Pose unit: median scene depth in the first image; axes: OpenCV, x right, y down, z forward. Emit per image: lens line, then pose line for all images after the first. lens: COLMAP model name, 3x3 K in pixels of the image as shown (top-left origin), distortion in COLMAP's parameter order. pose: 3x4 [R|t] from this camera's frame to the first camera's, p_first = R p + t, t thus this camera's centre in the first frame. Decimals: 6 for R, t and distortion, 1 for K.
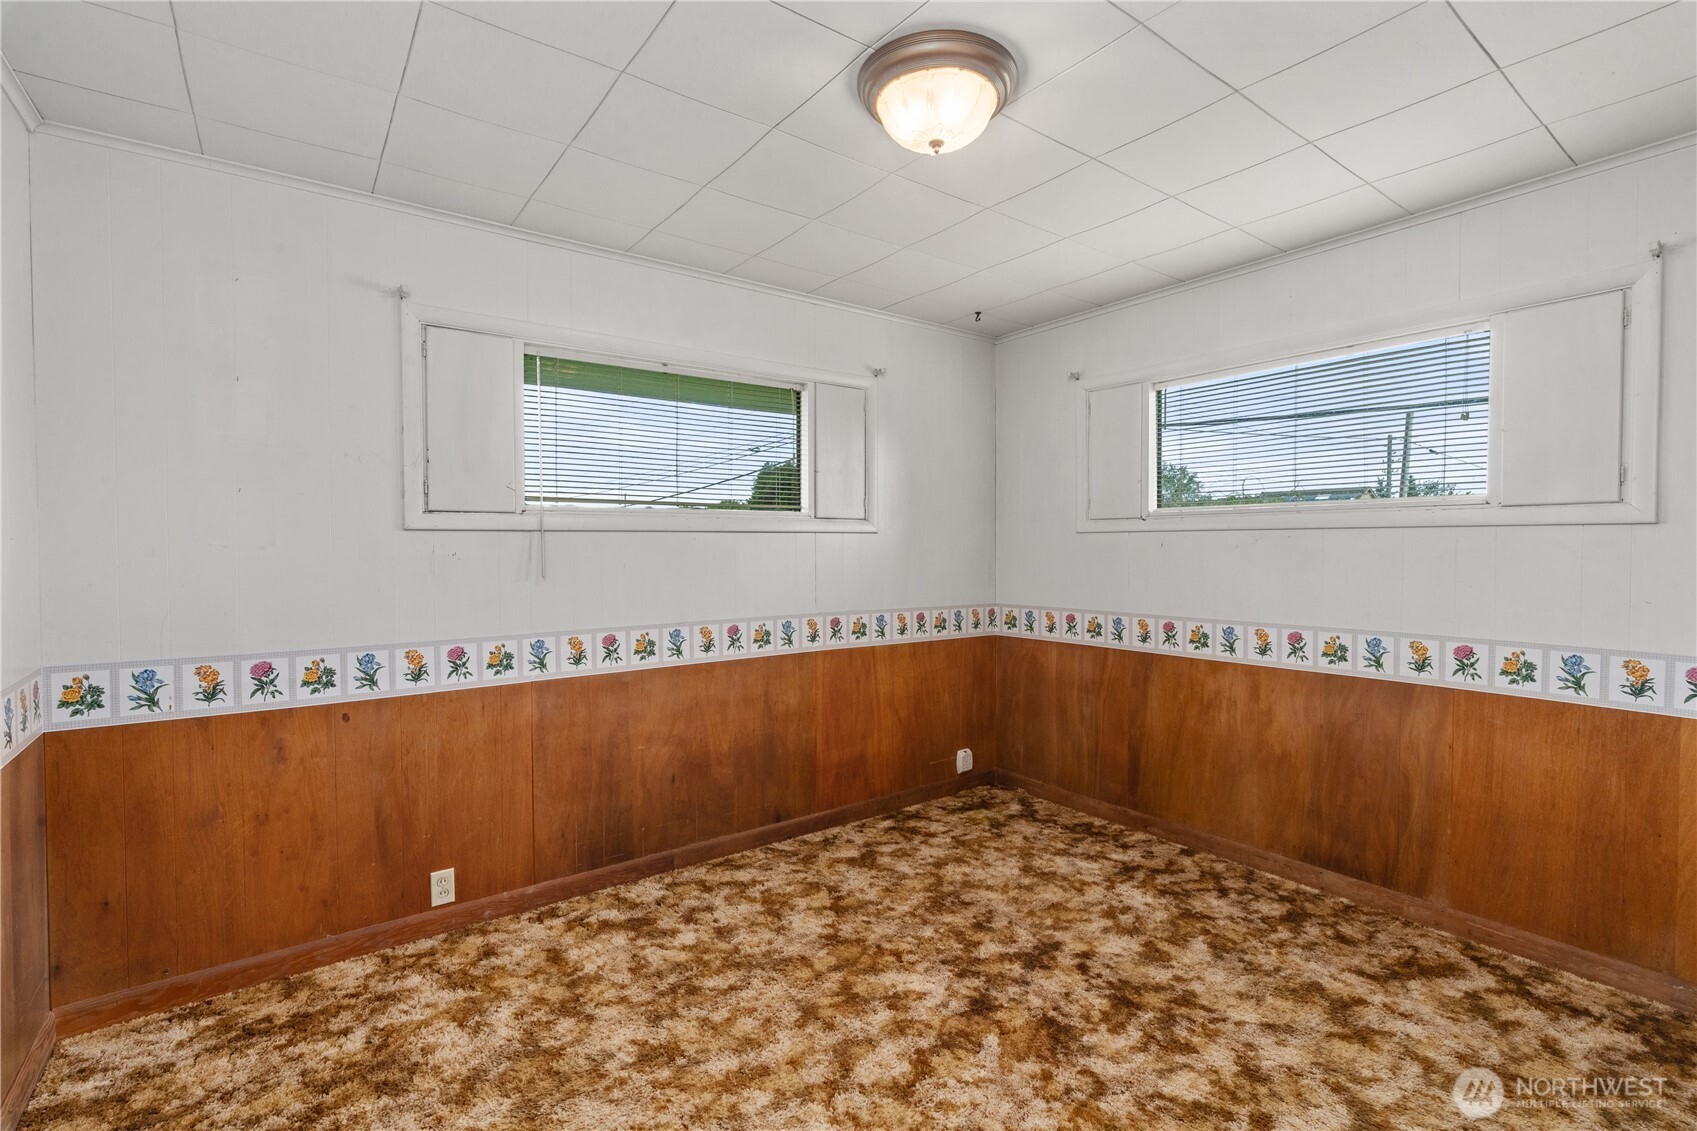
lens RADIAL K [[772.4, 0, 849.1], [0, 772.4, 570.7], [0, 0, 1]] dist [-0.013876, 0.006491]
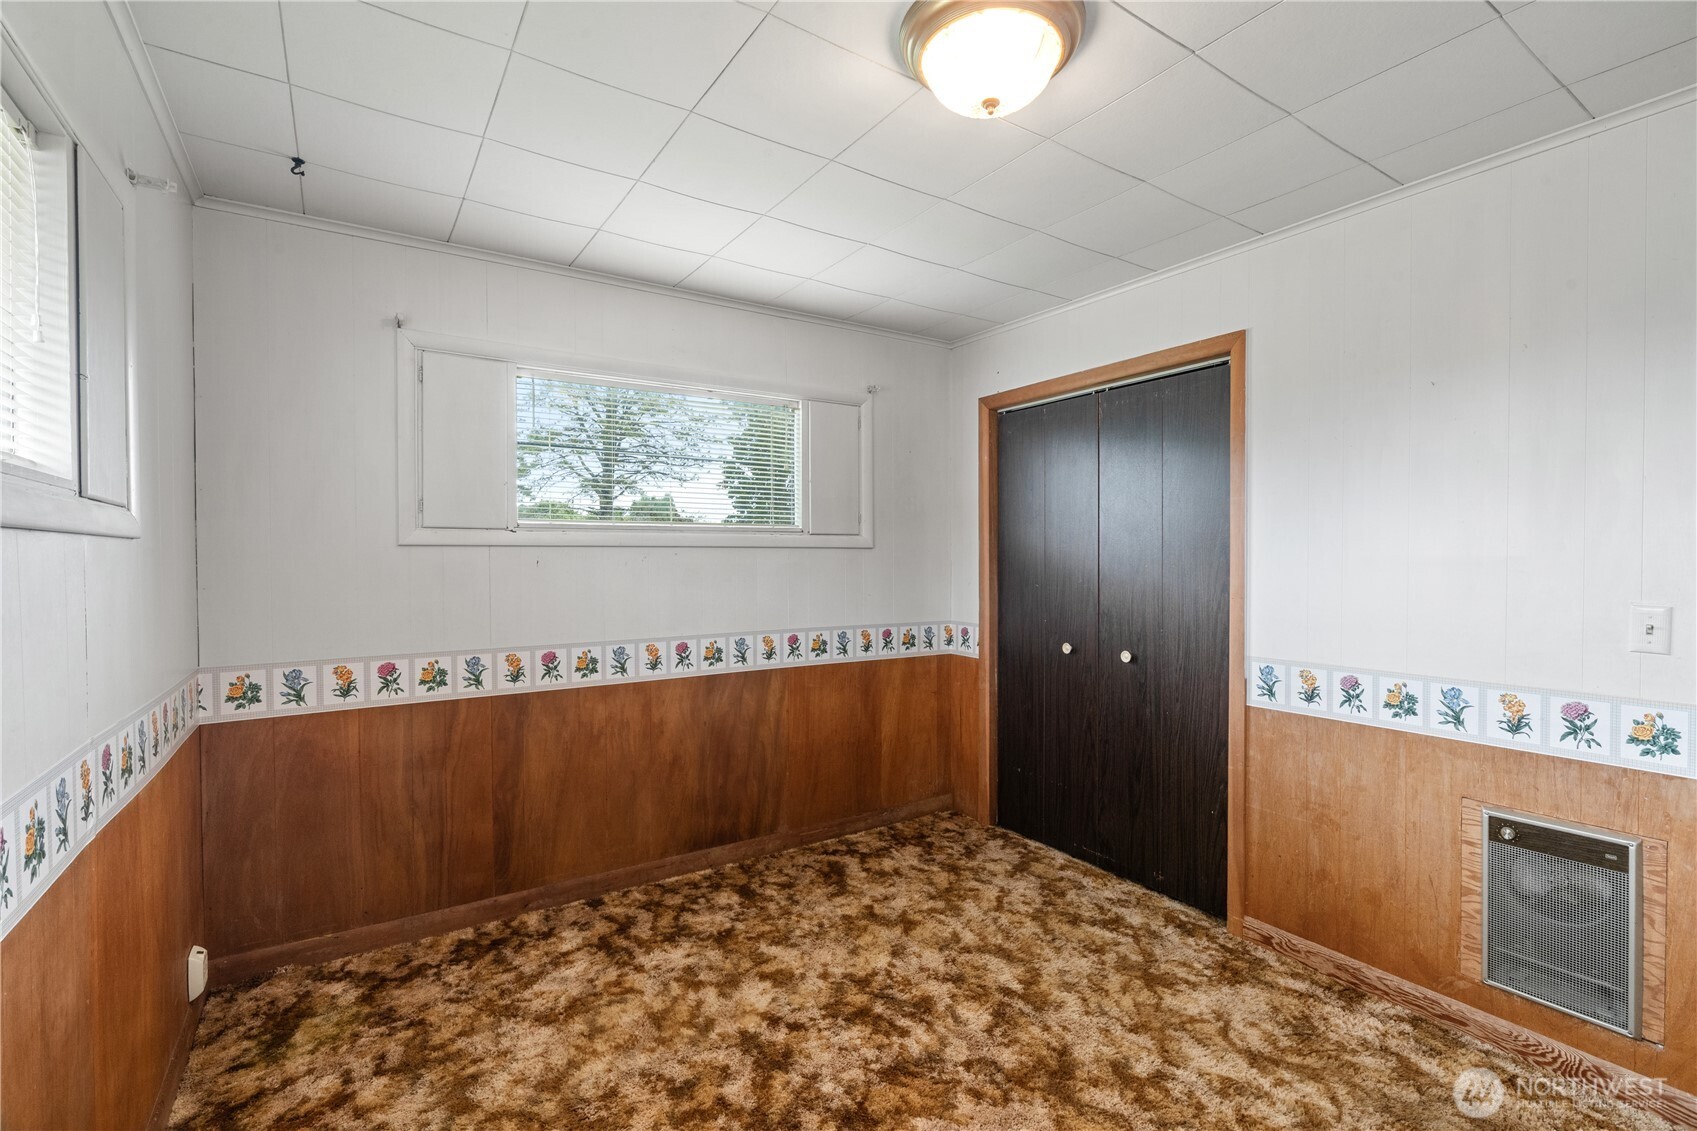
lens RADIAL K [[772.4, 0, 849.1], [0, 772.4, 570.7], [0, 0, 1]] dist [-0.013876, 0.006491]
pose [[0.041304, -0.019144, 0.998963, -0.512488], [0.031847, 0.999334, 0.017835, -0.034077], [-0.998639, 0.031078, 0.041886, 0.758717]]
